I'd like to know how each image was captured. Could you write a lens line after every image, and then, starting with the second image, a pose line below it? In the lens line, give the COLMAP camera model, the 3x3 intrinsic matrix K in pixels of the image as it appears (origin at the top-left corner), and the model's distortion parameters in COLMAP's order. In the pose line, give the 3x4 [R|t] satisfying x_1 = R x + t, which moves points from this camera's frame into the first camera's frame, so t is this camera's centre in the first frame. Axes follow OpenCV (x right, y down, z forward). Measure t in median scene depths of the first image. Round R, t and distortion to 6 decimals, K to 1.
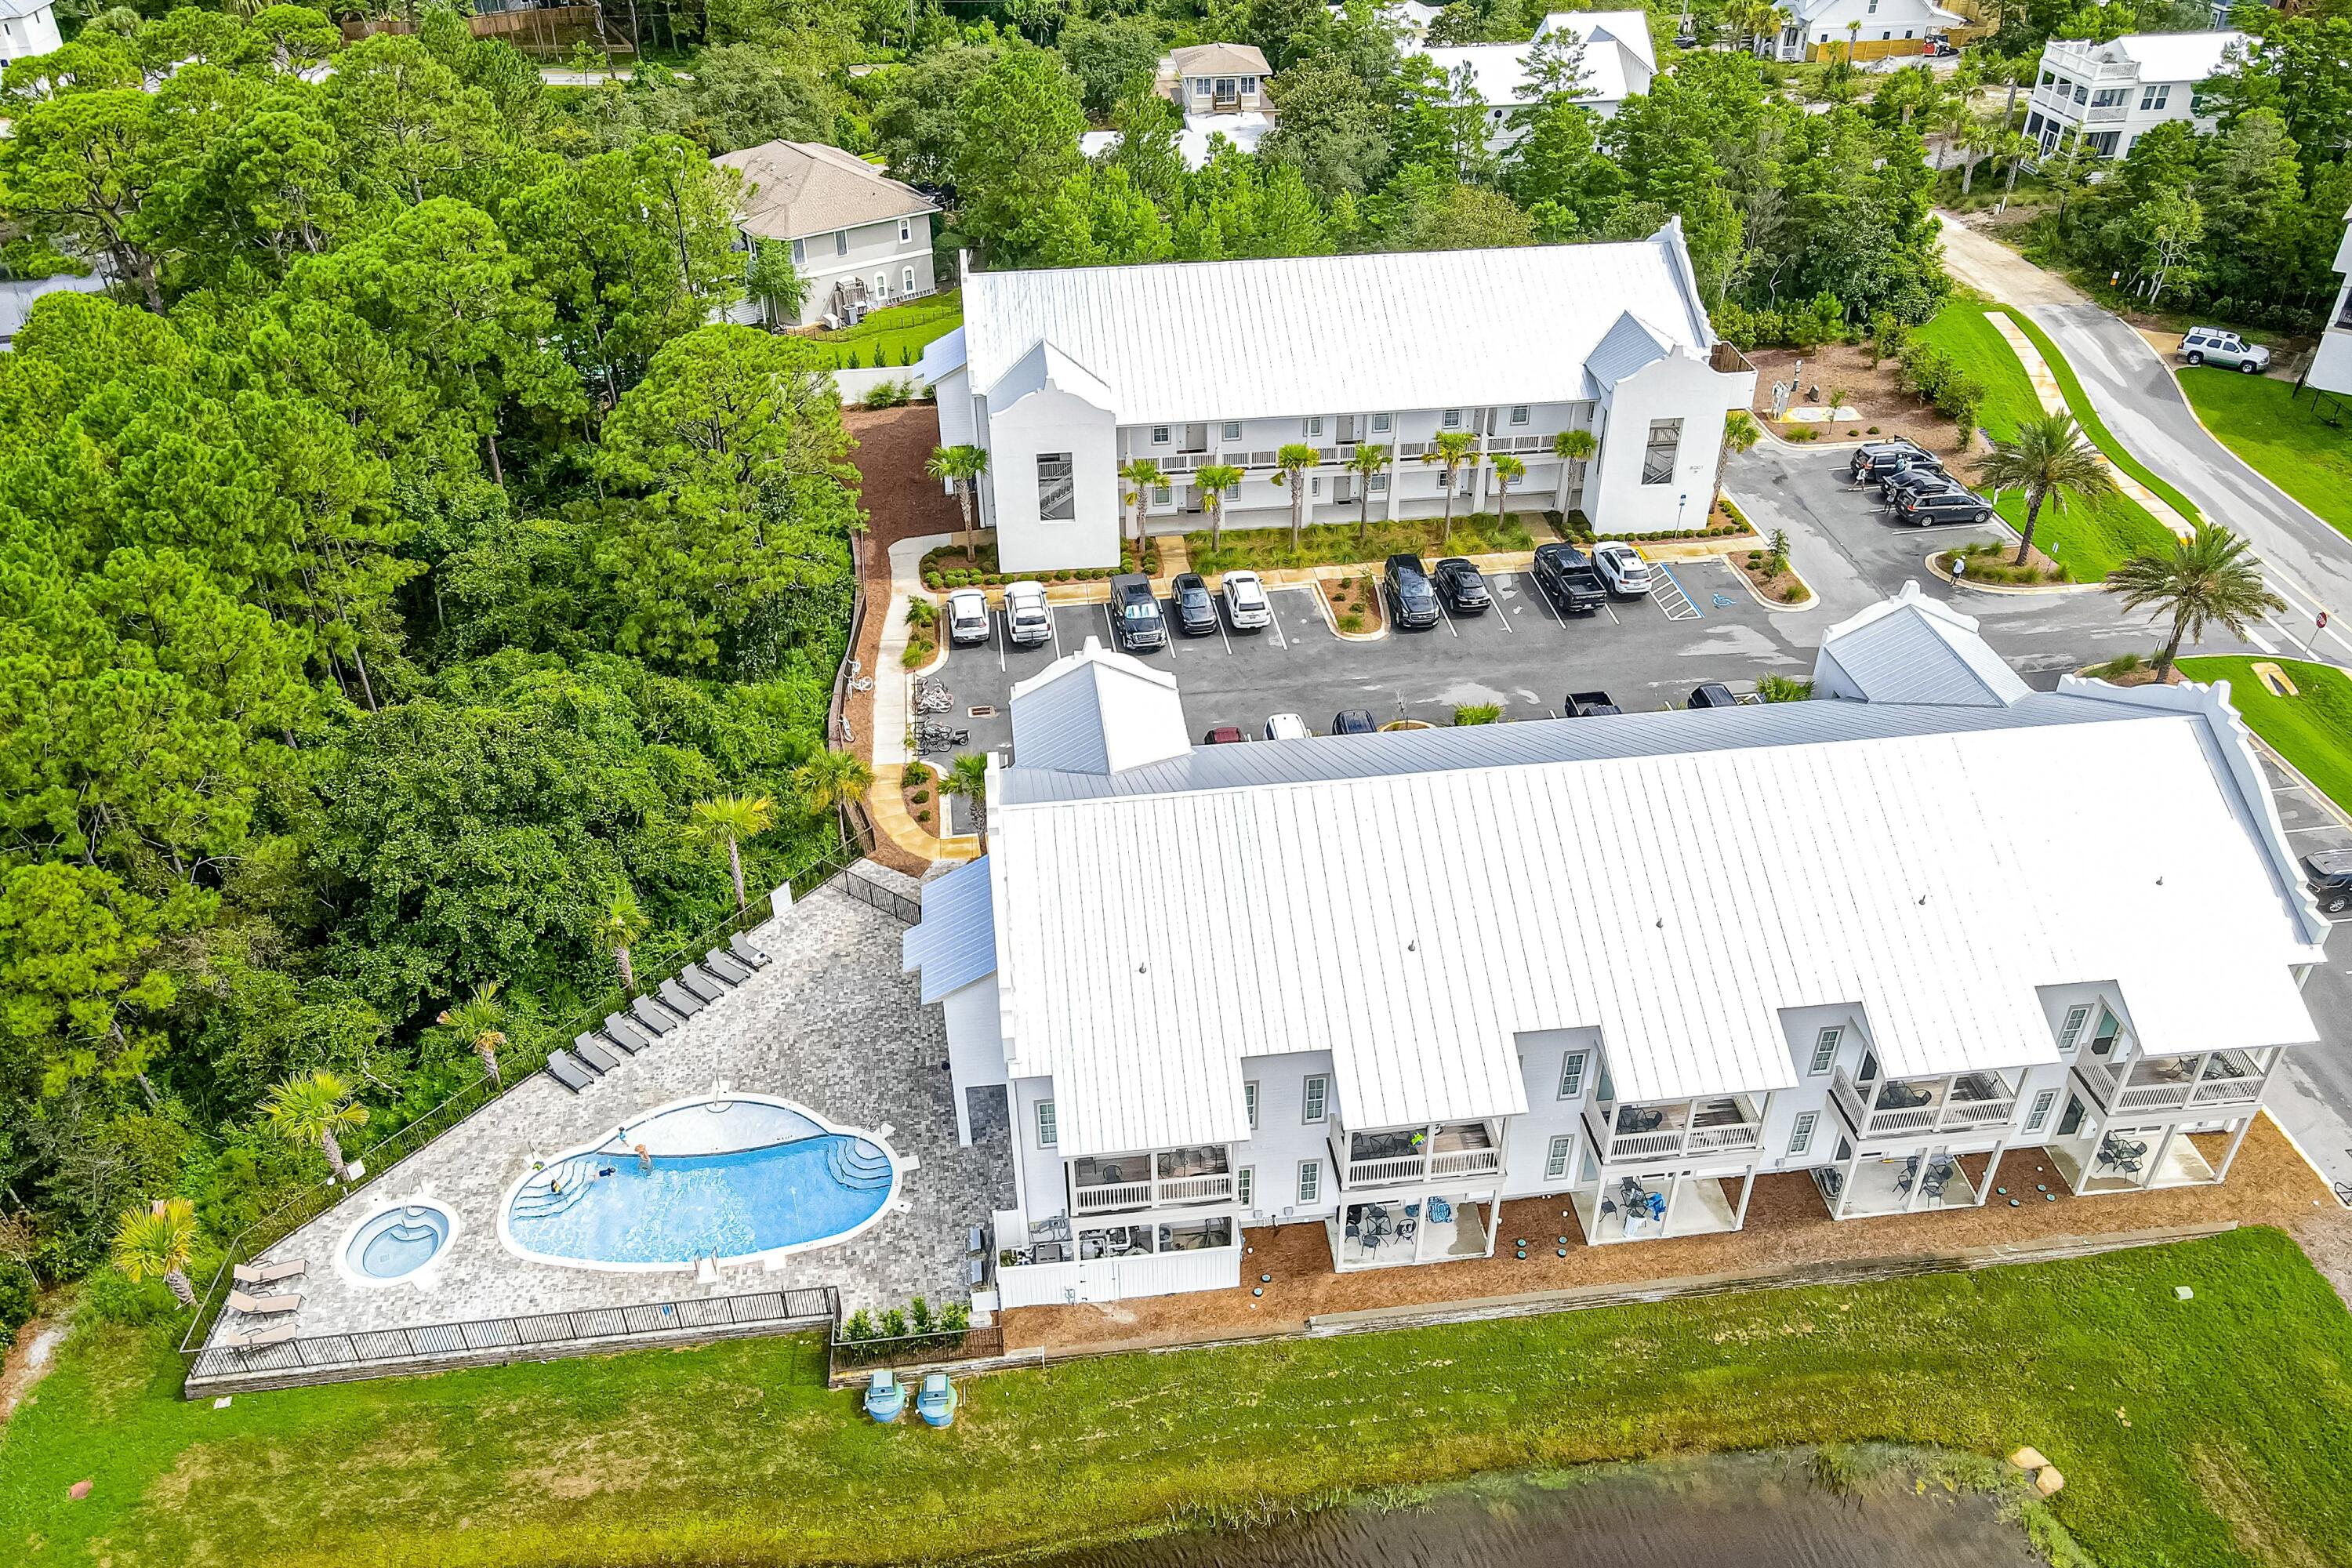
lens RADIAL K [[1754.3, 0, 1176.0], [0, 1754.3, 784.0], [0, 0, 1]] dist [0.004197, 0.038388]
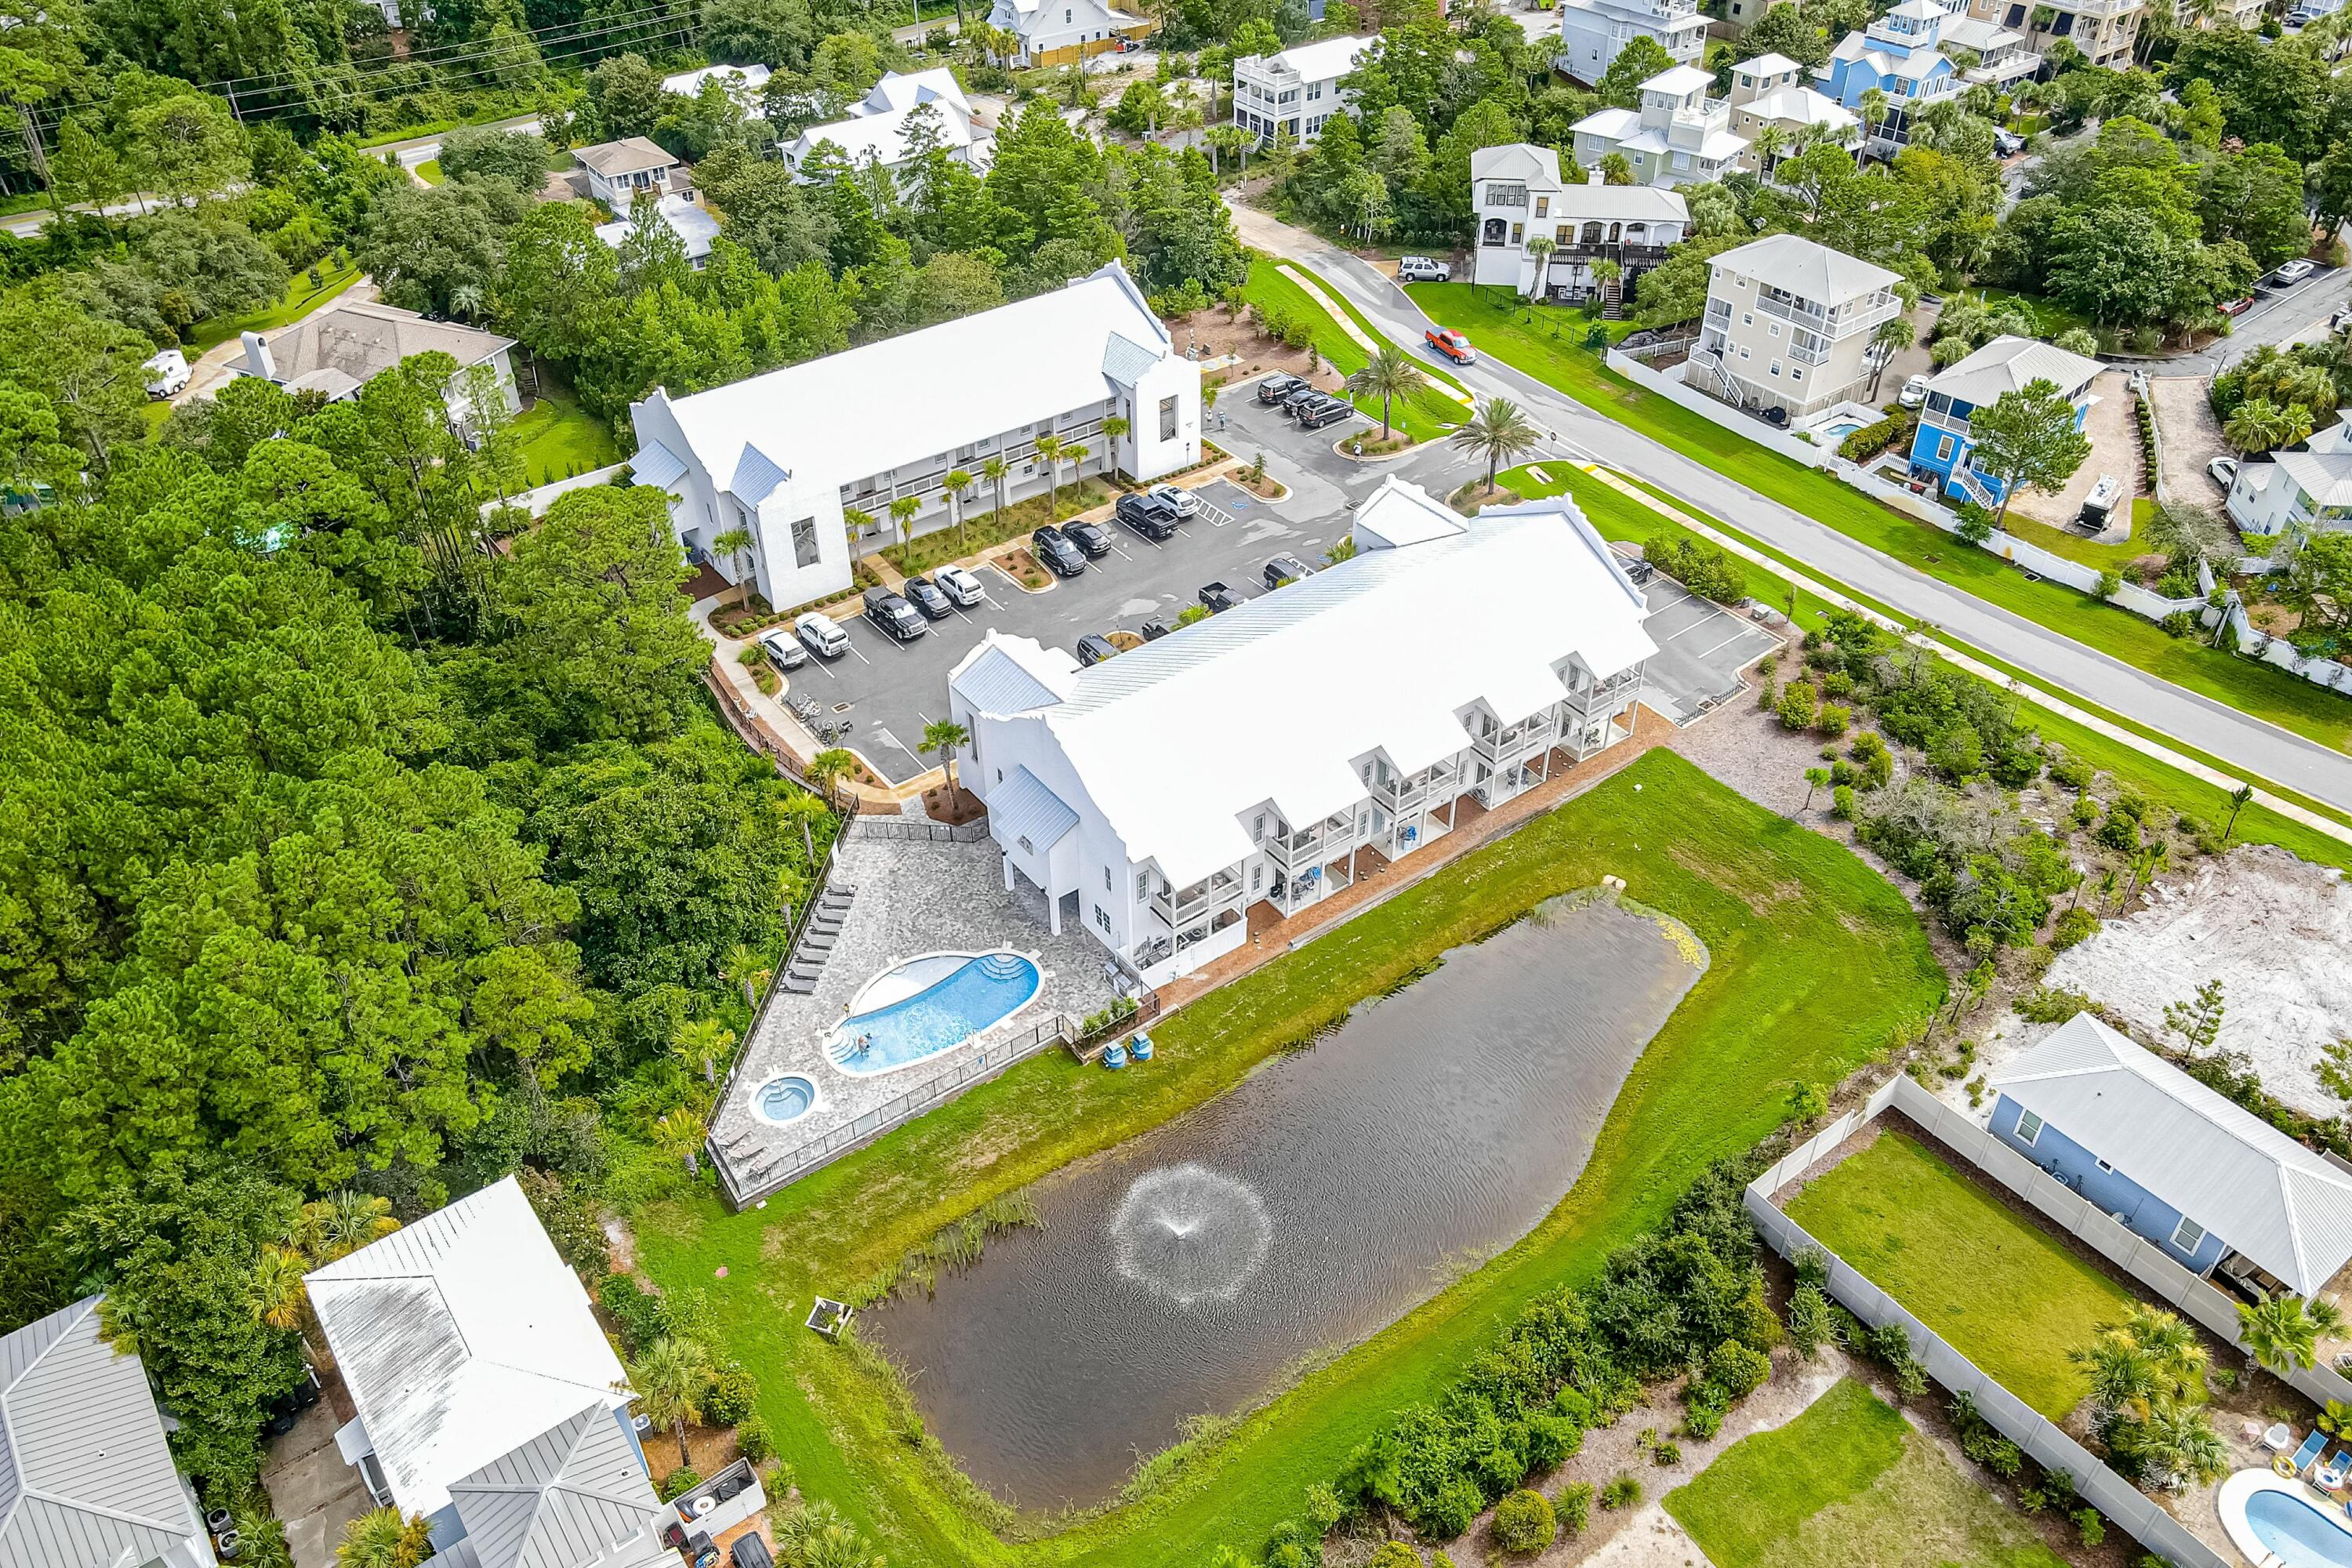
lens RADIAL K [[1754.3, 0, 1176.0], [0, 1754.3, 784.0], [0, 0, 1]] dist [0.004197, 0.038388]
pose [[0.869102, -0.304947, 0.389447, -0.402166], [0.284241, 0.952267, 0.111328, -0.056731], [-0.404807, 0.013941, 0.914296, -0.379344]]
